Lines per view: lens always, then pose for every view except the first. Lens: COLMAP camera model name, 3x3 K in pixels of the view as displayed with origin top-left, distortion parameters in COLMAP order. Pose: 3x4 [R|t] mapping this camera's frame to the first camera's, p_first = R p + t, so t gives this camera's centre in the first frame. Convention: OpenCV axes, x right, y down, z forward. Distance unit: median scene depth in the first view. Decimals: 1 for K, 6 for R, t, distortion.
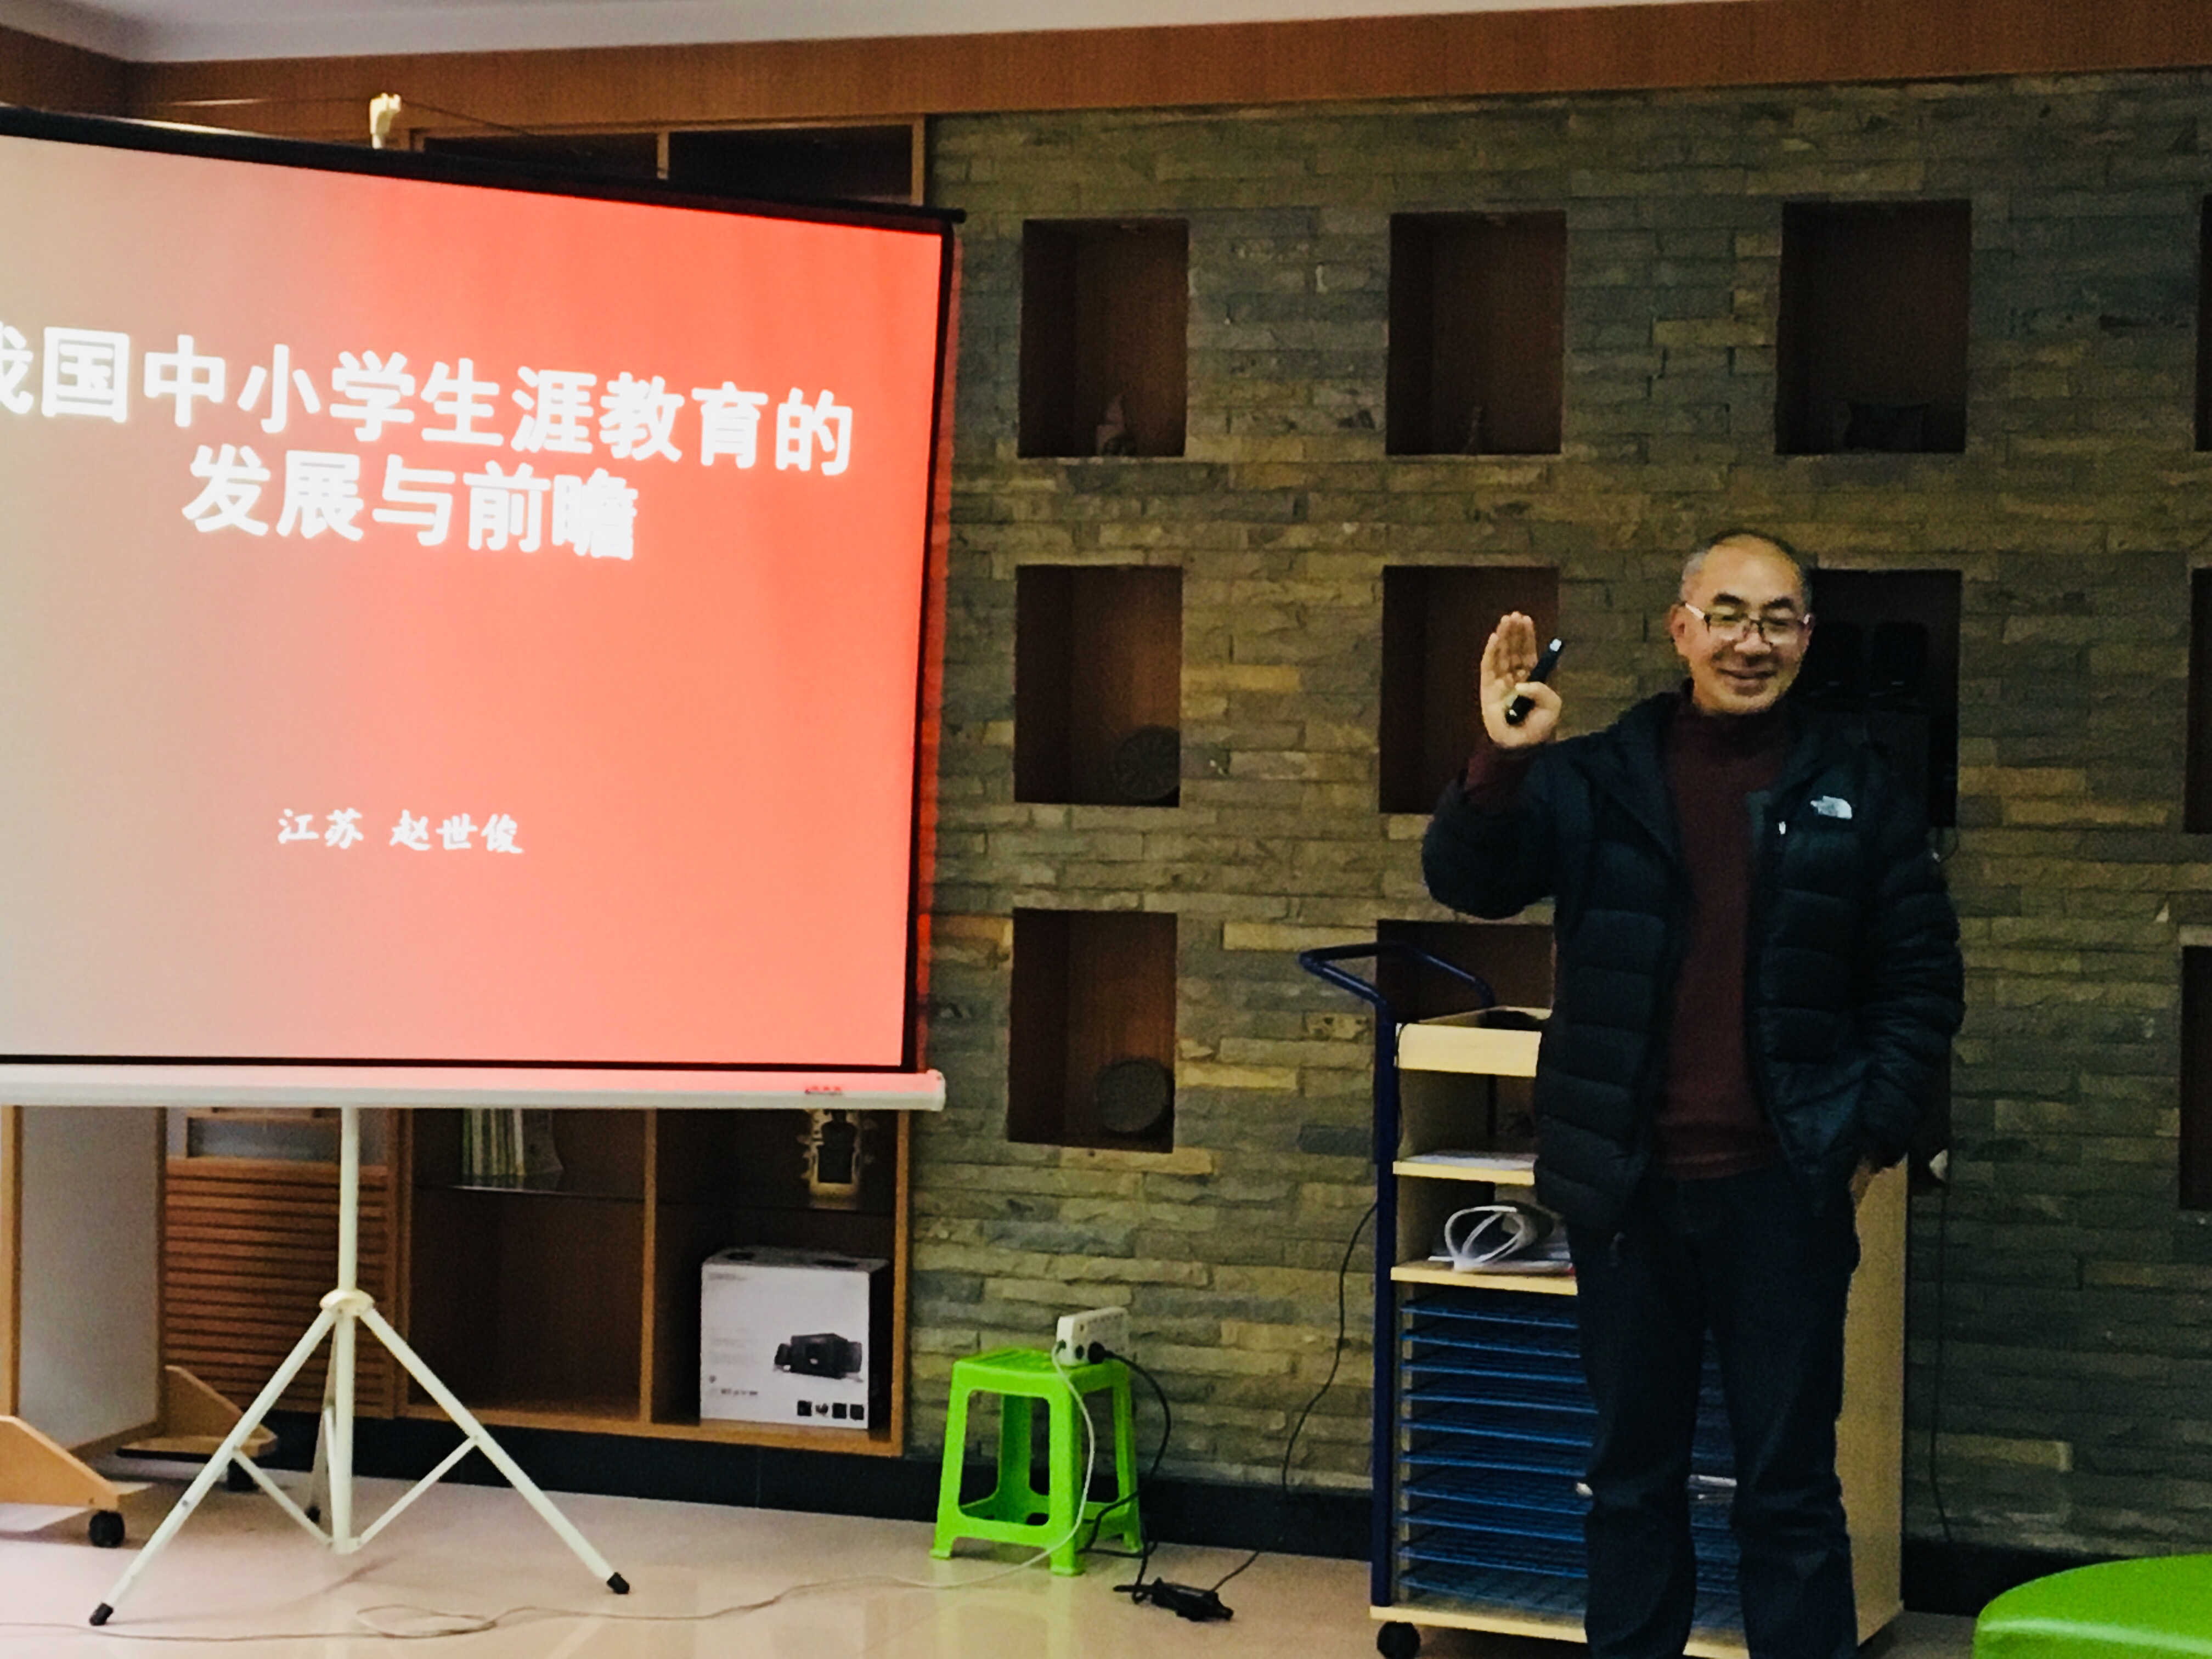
lens RADIAL K [[4212.7, 0, 1106.0], [0, 4212.7, 829.5], [0, 0, 1]] dist [0.050747, 0.094279]
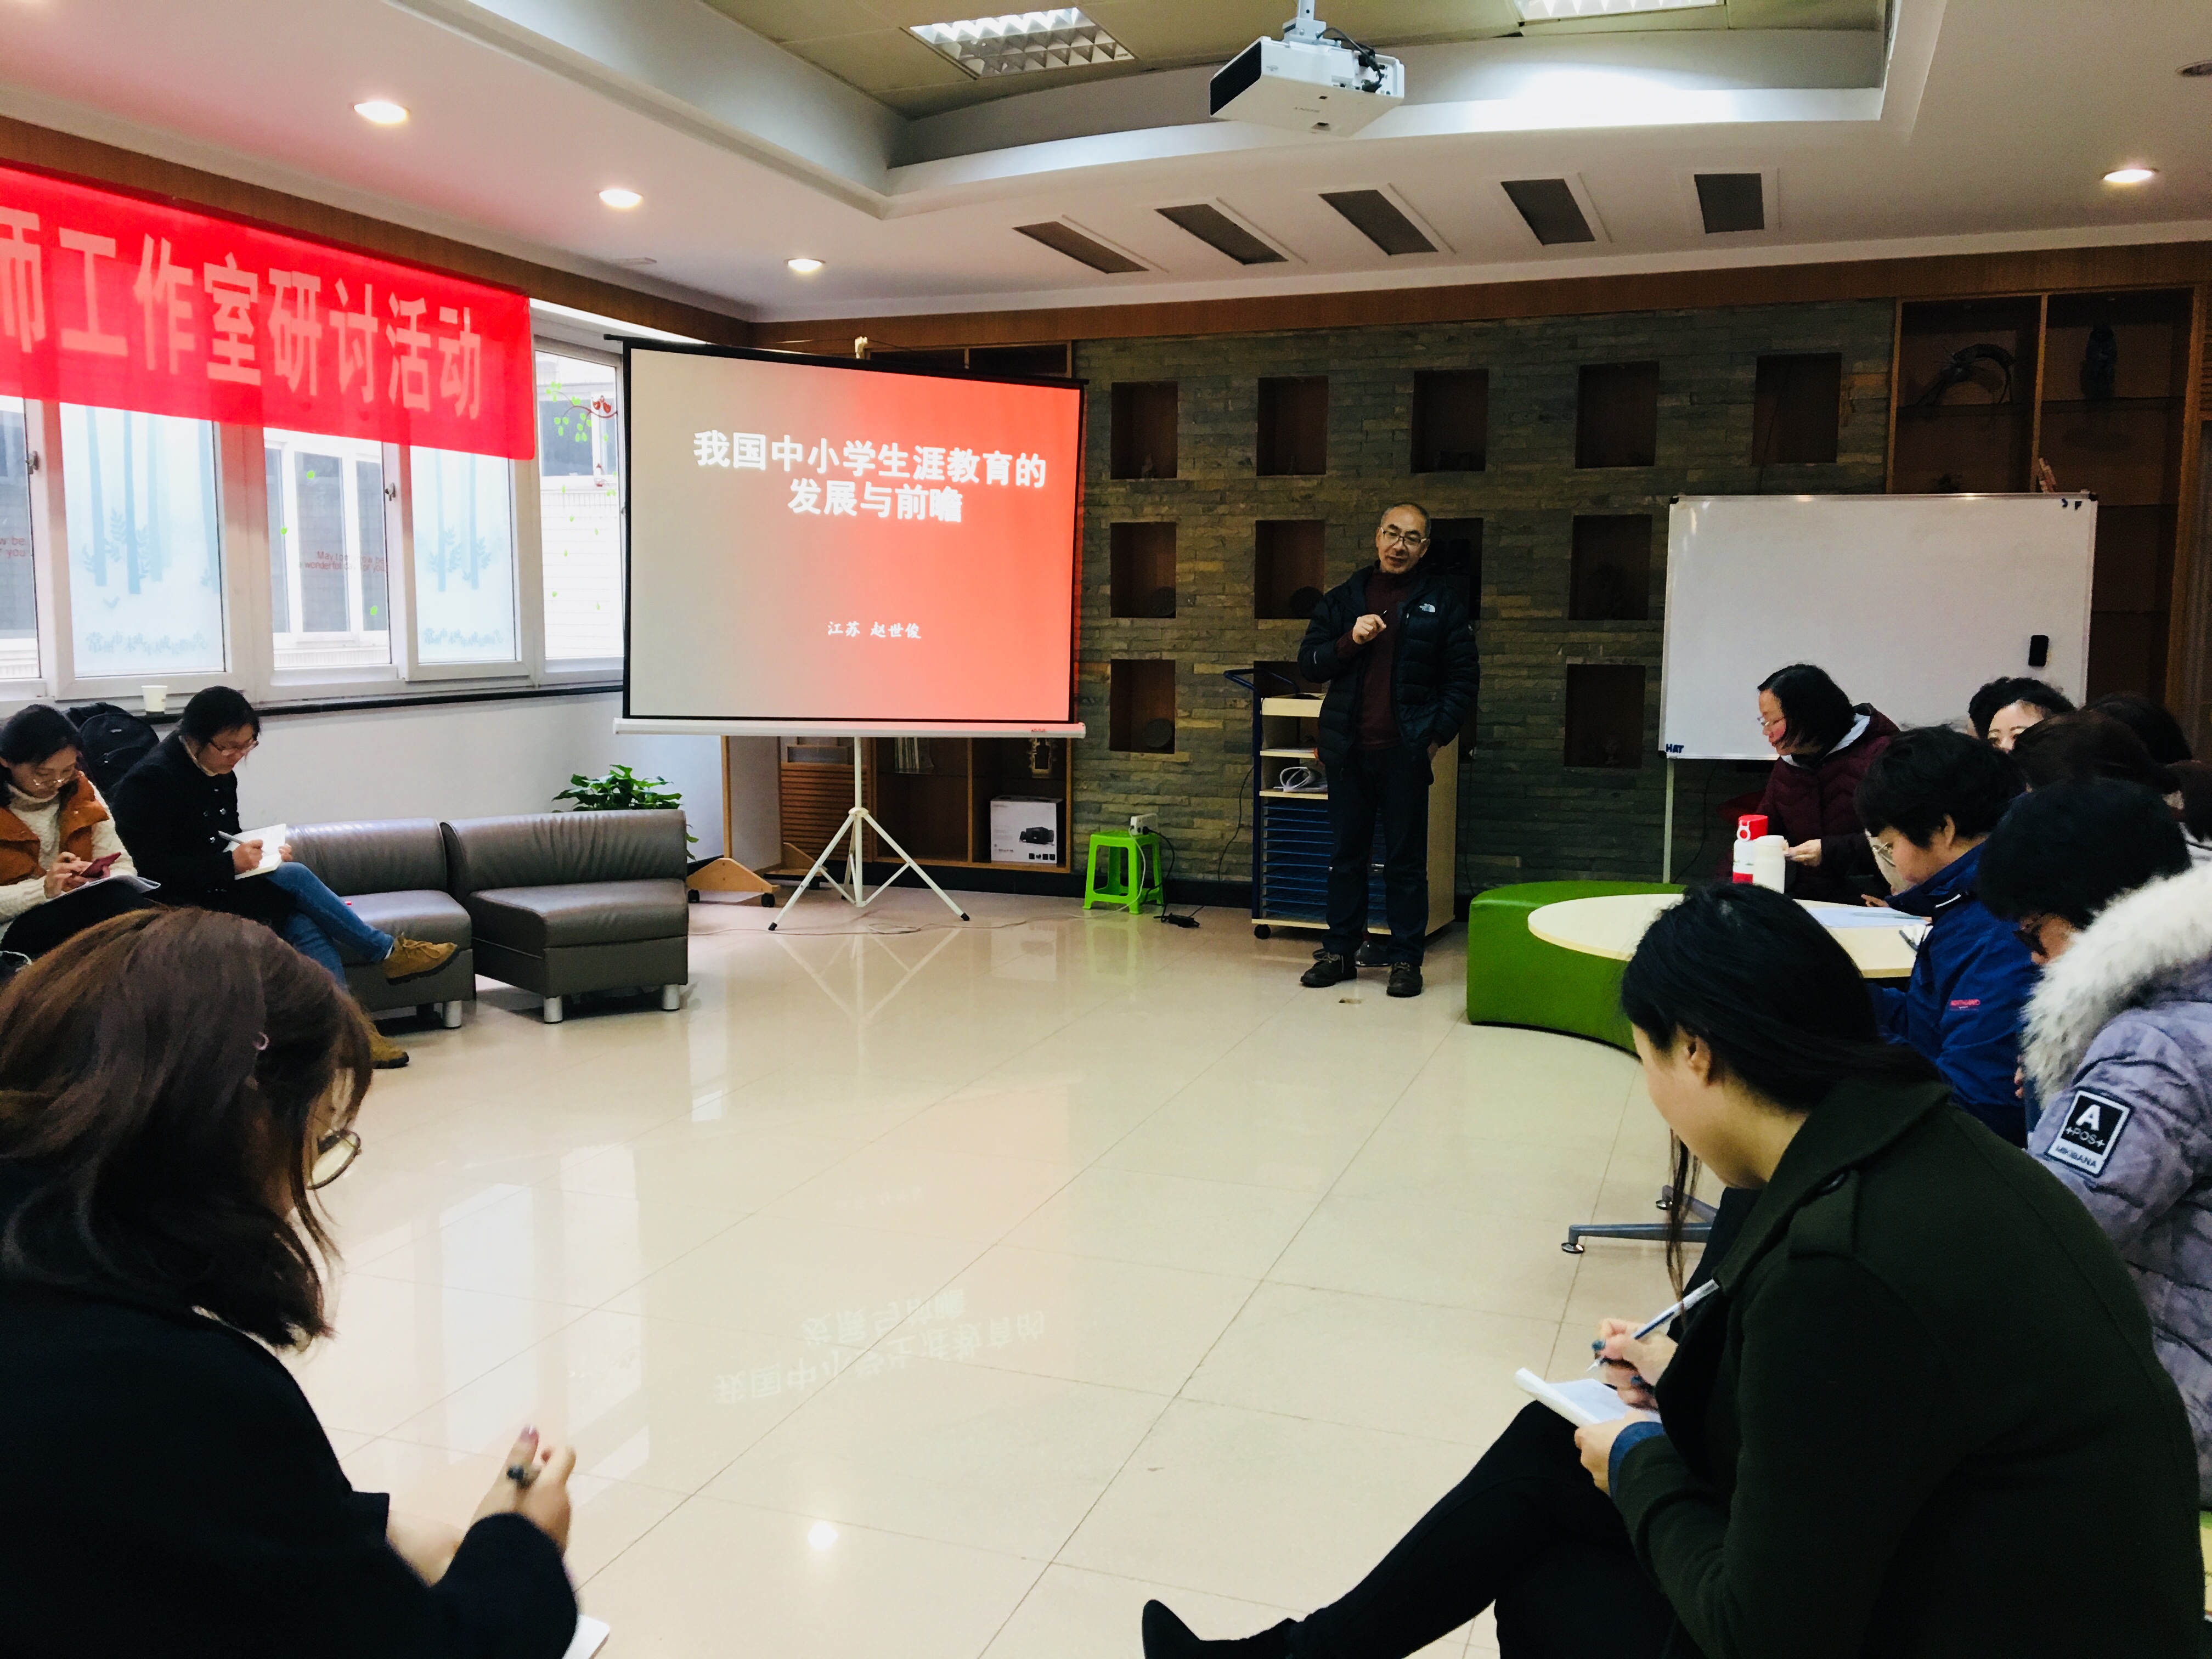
lens RADIAL K [[1855.8, 0, 1098.4], [0, 1855.8, 832.0], [0, 0, 1]] dist [0.075351, 0.000433]
pose [[0.999706, -0.010697, -0.021760, -0.006637], [0.012779, 0.995116, 0.097881, 0.013374], [0.020607, -0.098130, 0.994960, -0.136869]]
